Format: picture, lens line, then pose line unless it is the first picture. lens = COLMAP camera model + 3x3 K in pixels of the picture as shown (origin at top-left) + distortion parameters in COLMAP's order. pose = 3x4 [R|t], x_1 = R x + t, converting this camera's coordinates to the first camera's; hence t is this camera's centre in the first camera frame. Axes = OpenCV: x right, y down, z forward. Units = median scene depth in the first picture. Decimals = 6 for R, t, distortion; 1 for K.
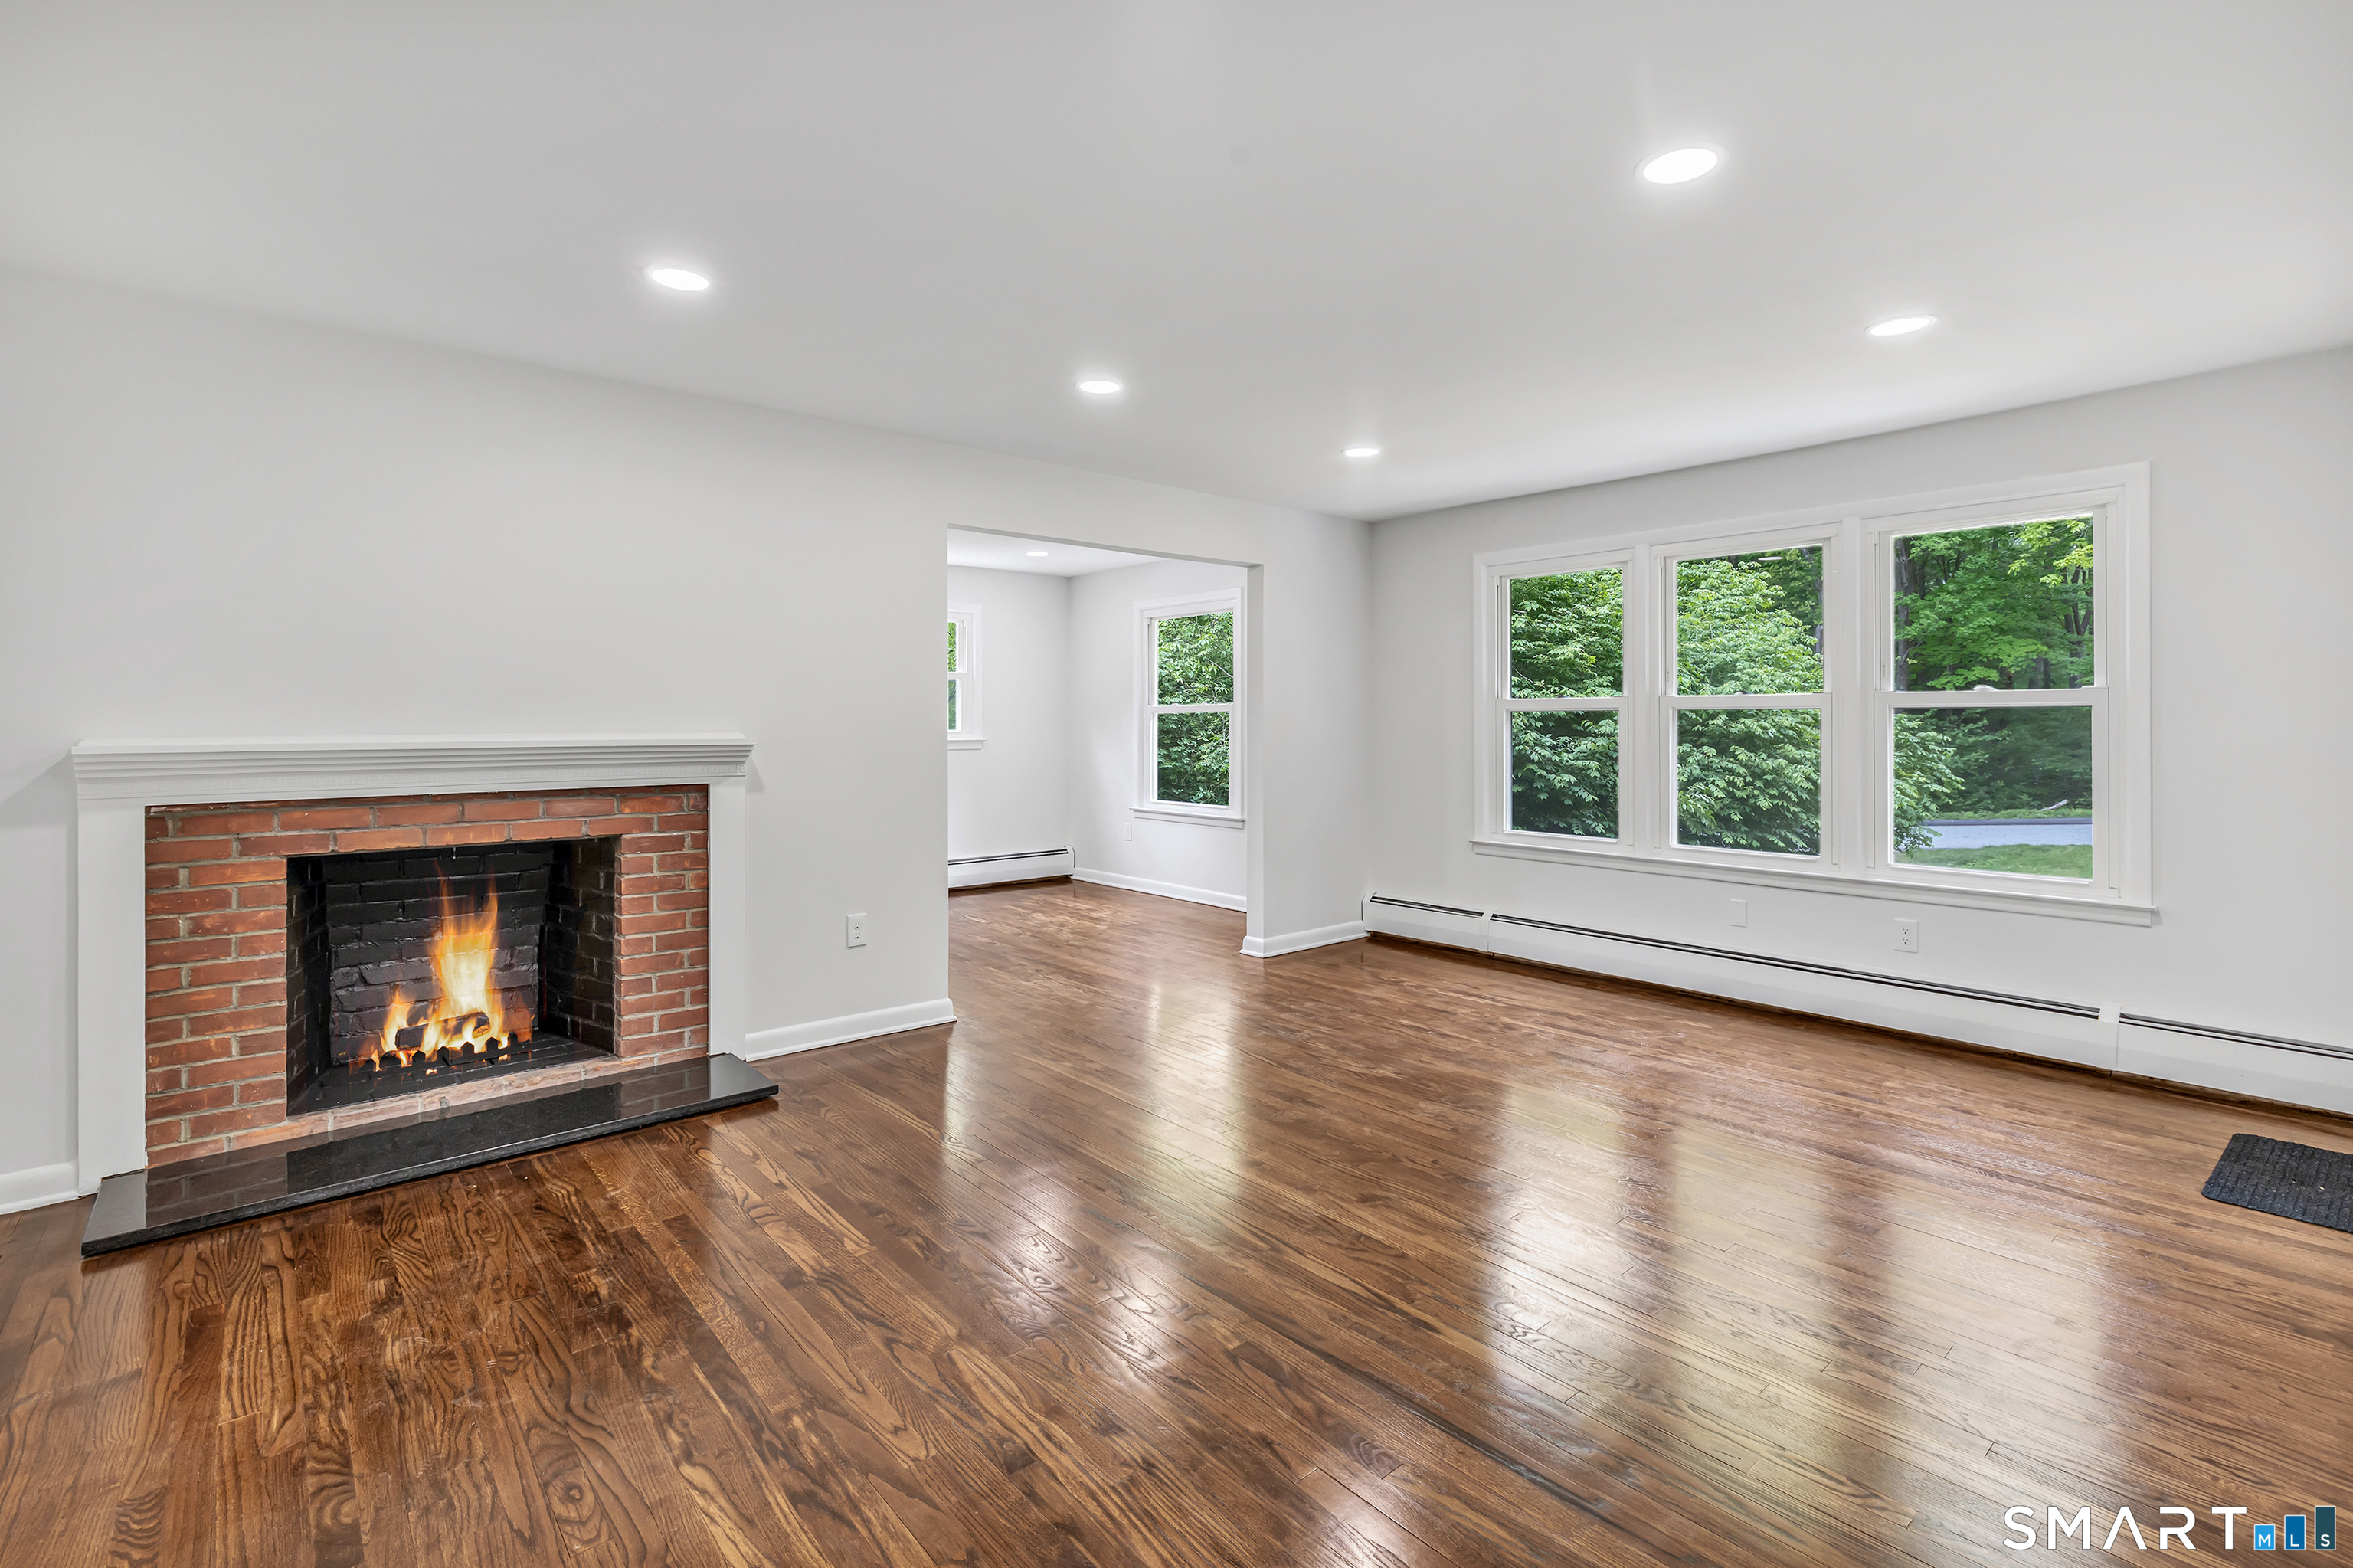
lens RADIAL K [[1072.4, 0, 1121.4], [0, 1072.4, 724.0], [0, 0, 1]] dist [0.001329, -0.000948]
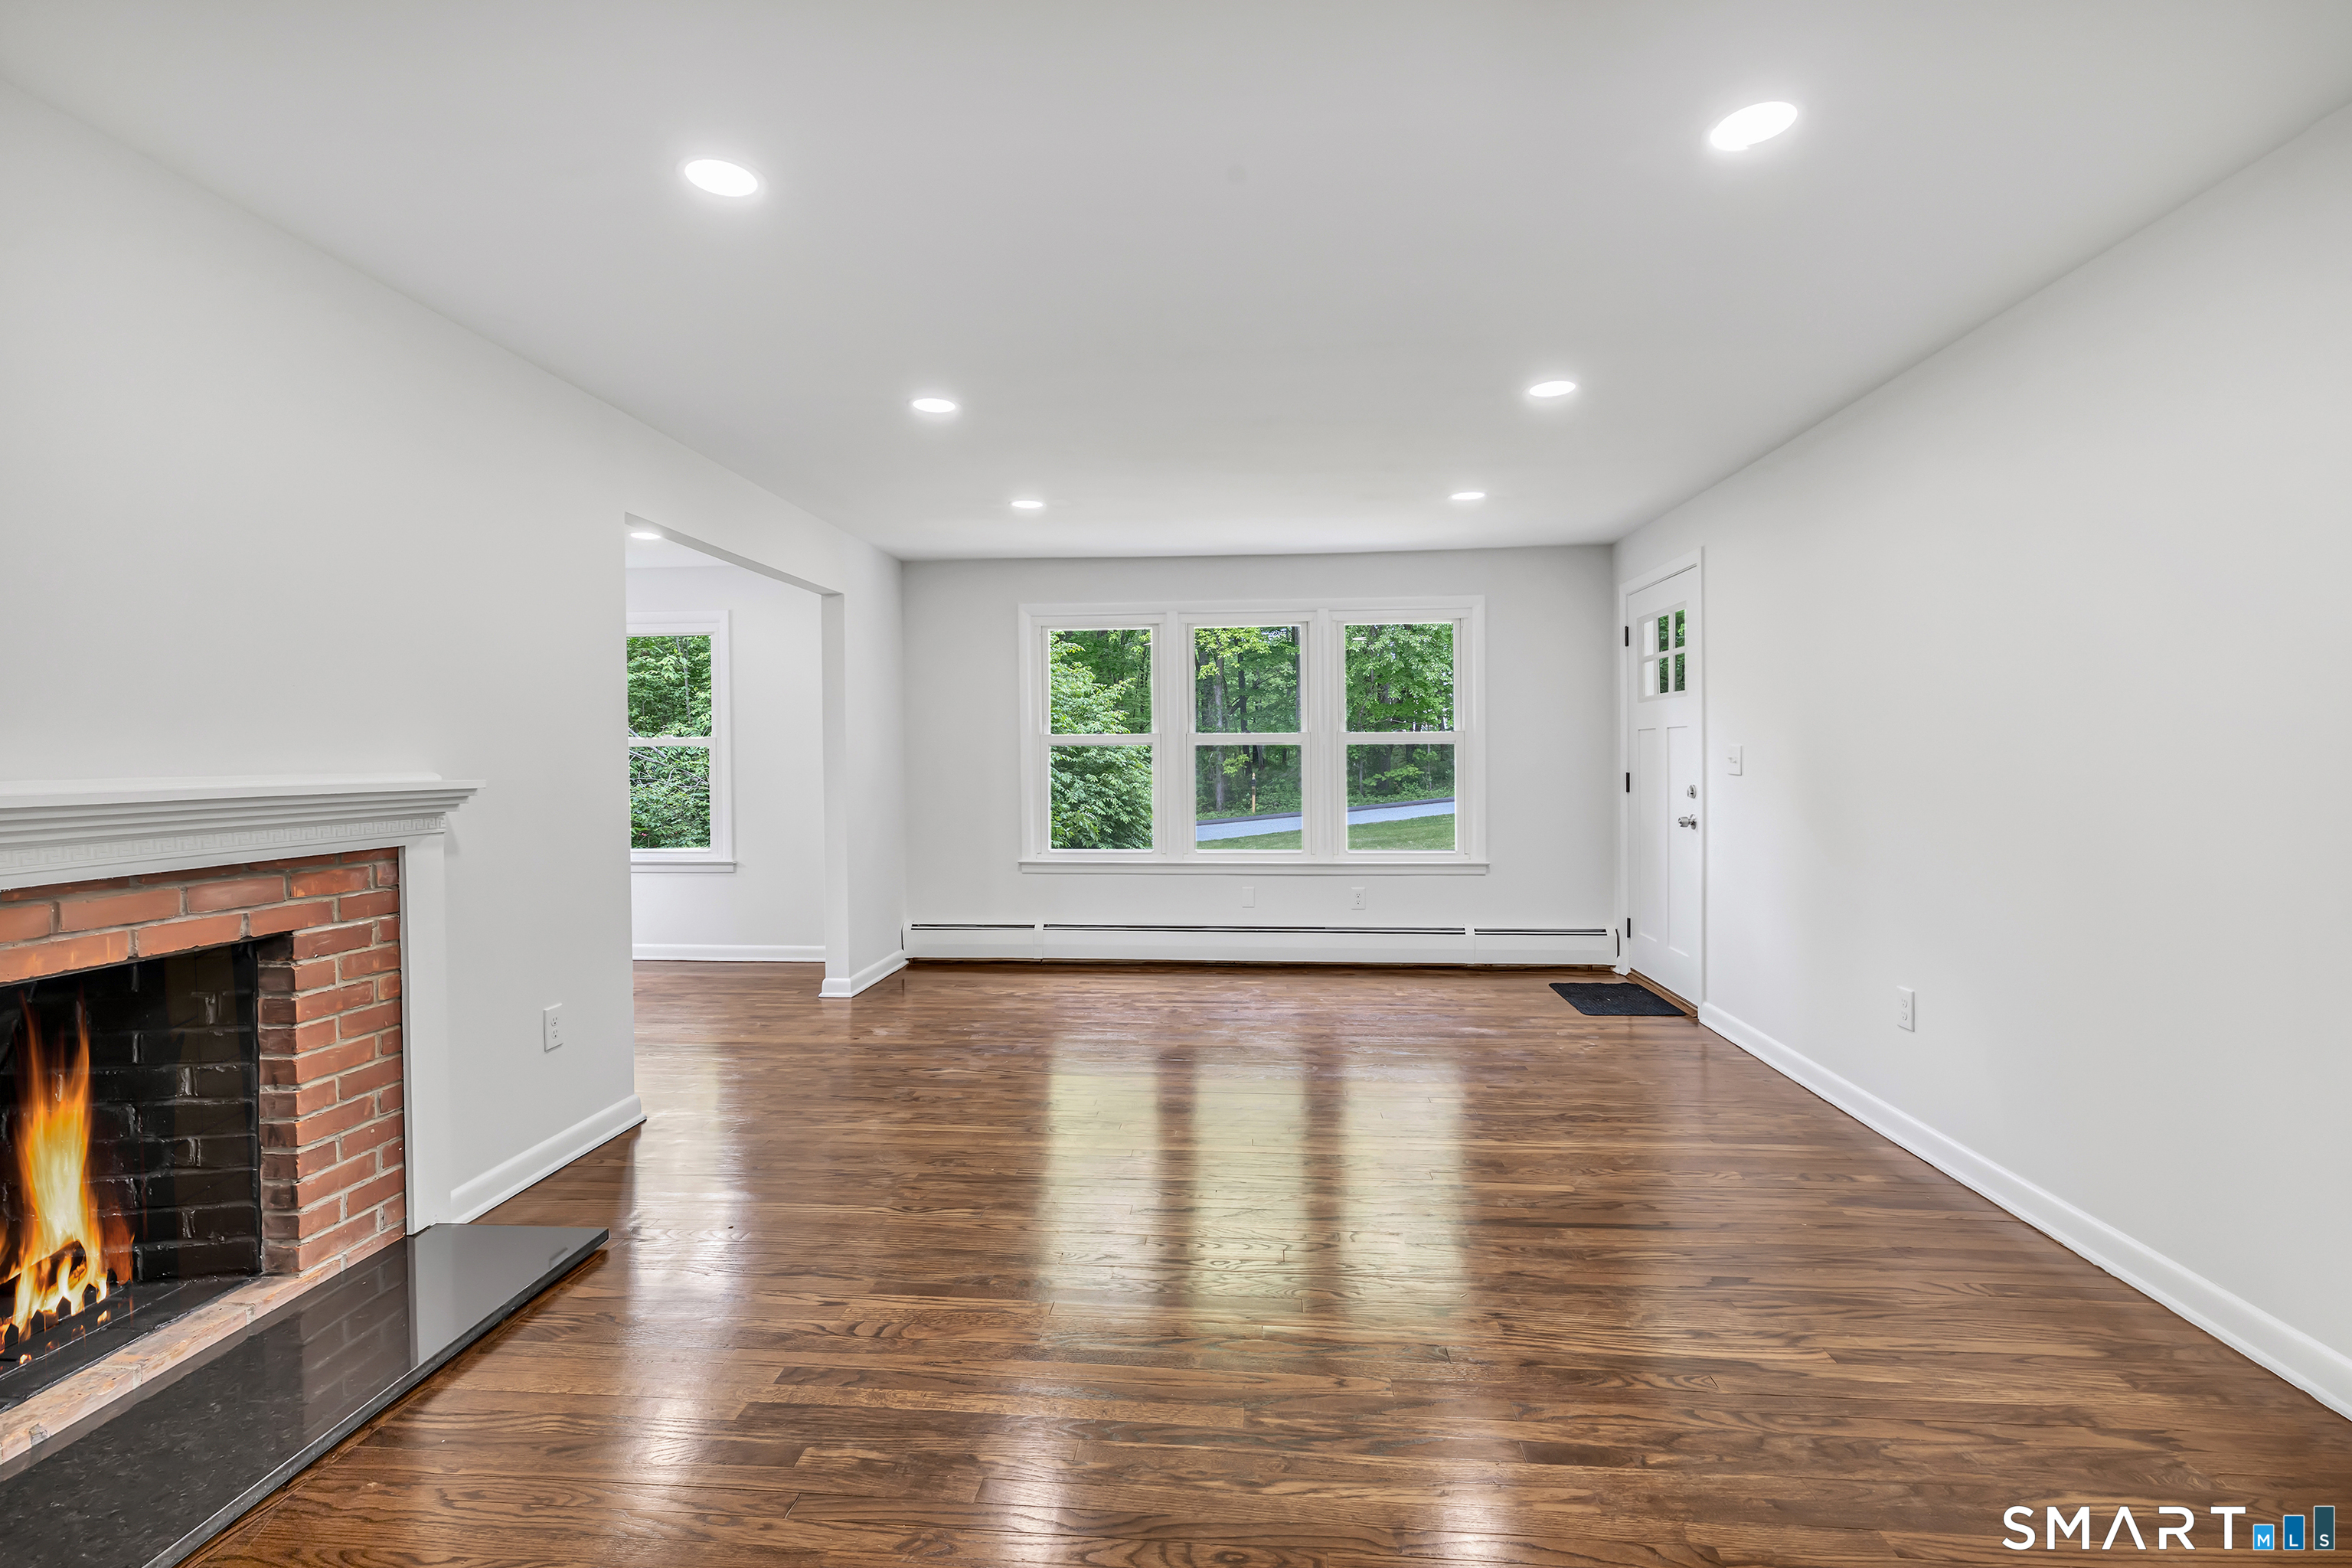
lens RADIAL K [[1071.9, 0, 1167.0], [0, 1071.9, 773.0], [0, 0, 1]] dist [0.001329, -0.000948]
pose [[0.705790, -0.015835, 0.708244, -0.530488], [0.006389, 0.999852, 0.015988, 0.000303], [-0.708392, -0.006759, 0.705786, 0.161435]]
